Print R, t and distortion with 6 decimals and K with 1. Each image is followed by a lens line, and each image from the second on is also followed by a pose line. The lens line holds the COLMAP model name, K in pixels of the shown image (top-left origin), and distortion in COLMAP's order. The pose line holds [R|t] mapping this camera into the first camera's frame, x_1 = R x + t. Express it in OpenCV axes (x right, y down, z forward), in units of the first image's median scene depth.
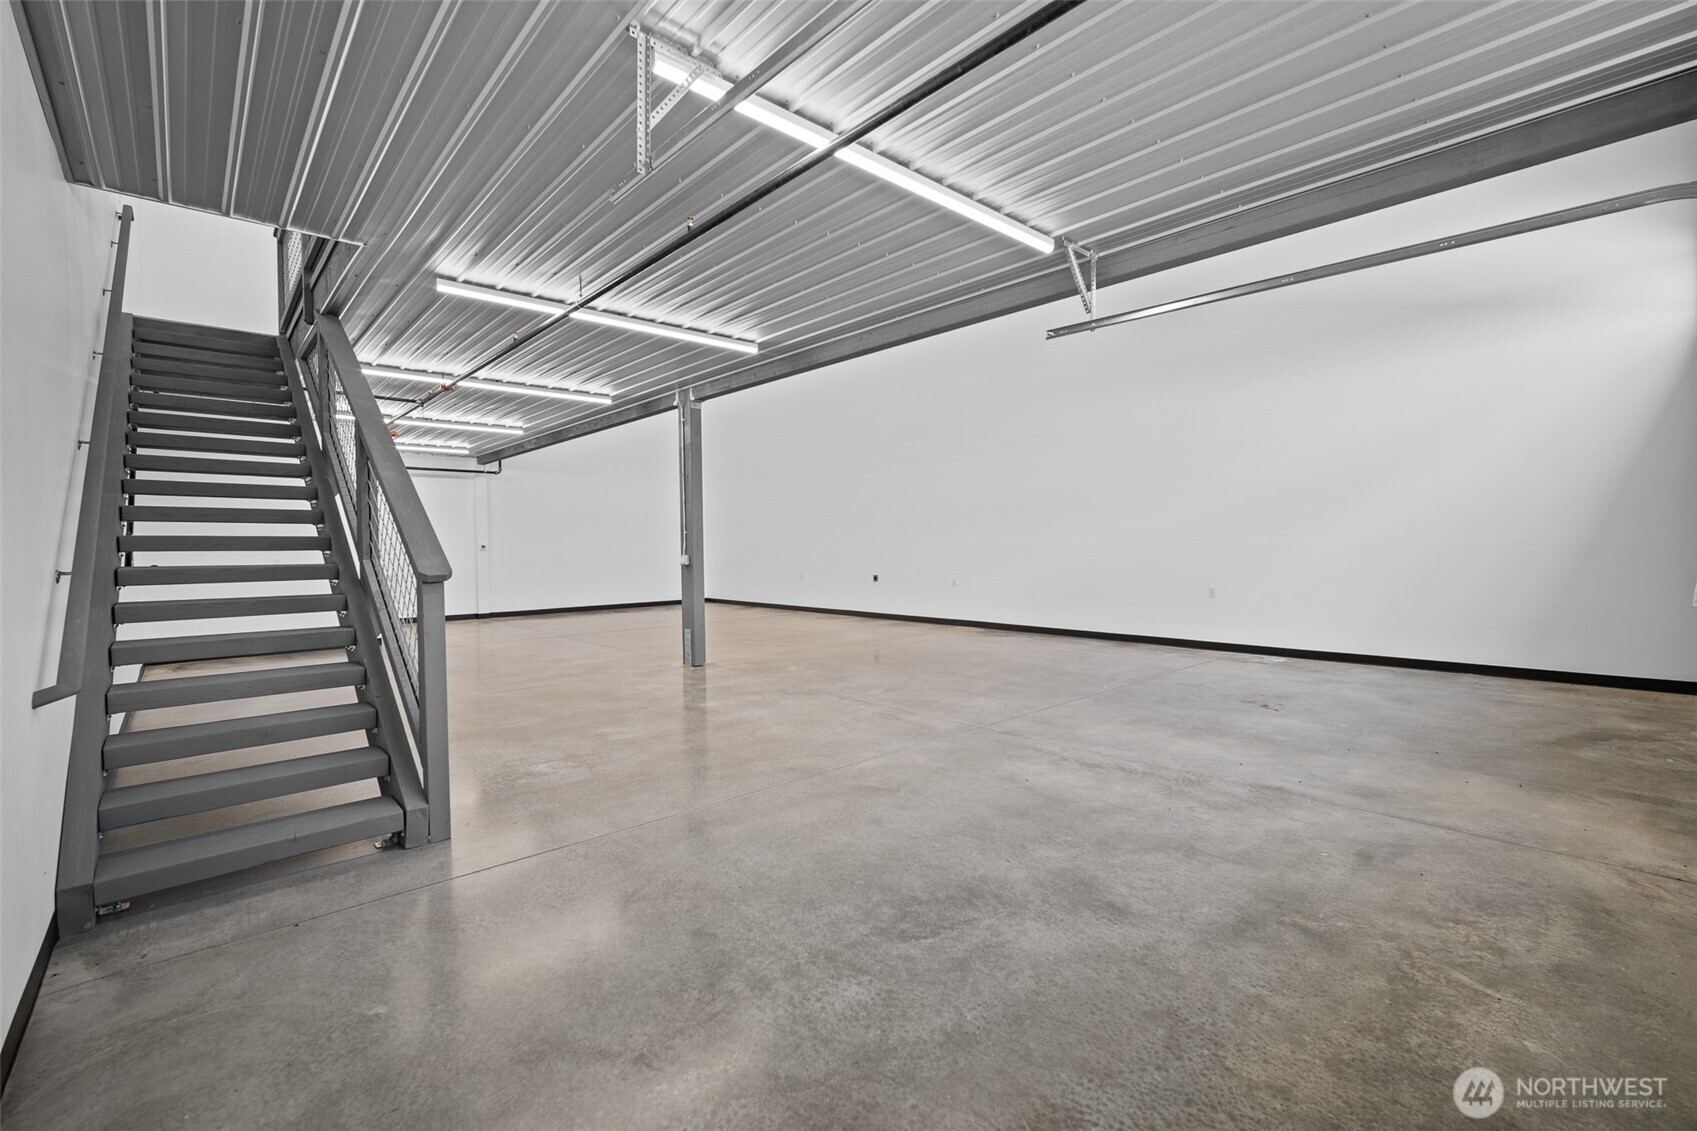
lens RADIAL K [[741.0, 0, 831.6], [0, 741.0, 554.7], [0, 0, 1]] dist [-0.011936, 0.000452]
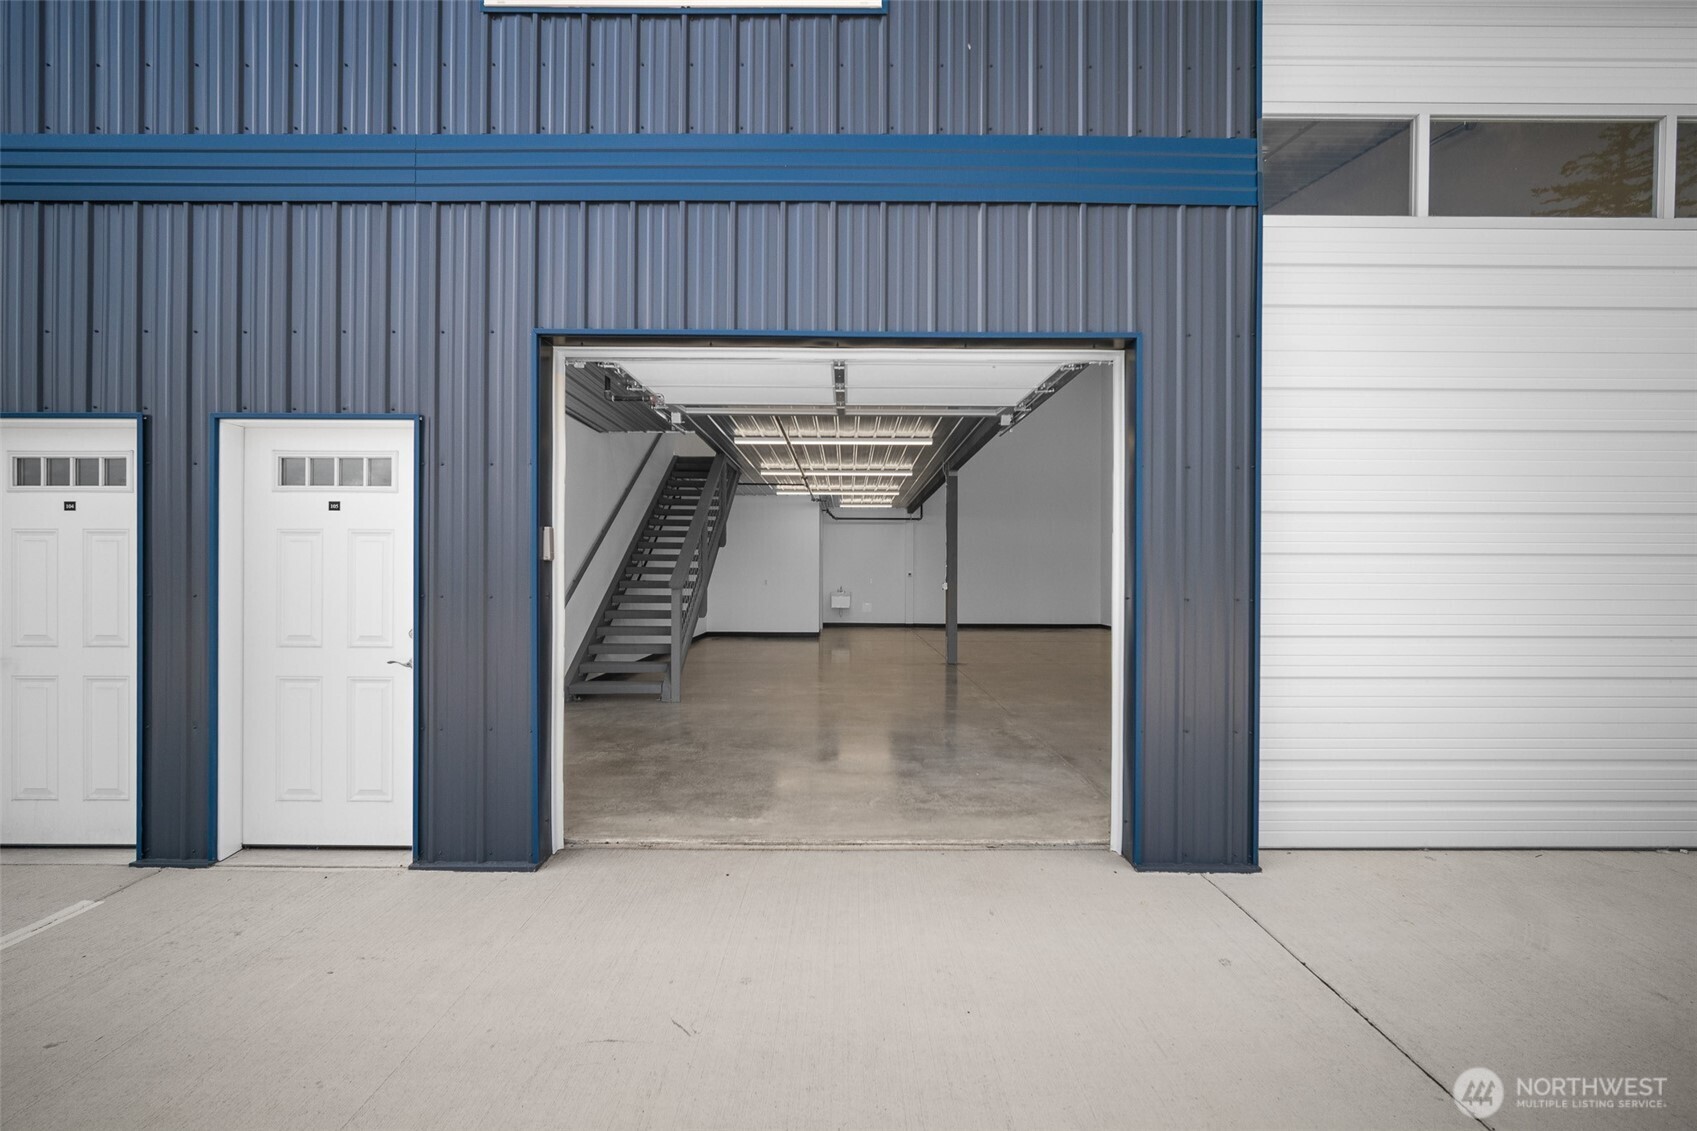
lens RADIAL K [[741.0, 0, 849.7], [0, 741.0, 573.7], [0, 0, 1]] dist [-0.011936, 0.000452]
pose [[0.752947, 0.016933, -0.657863, 1.793100], [-0.024376, 0.999701, -0.002167, -0.034419], [0.657629, 0.017668, 0.753134, -0.510834]]
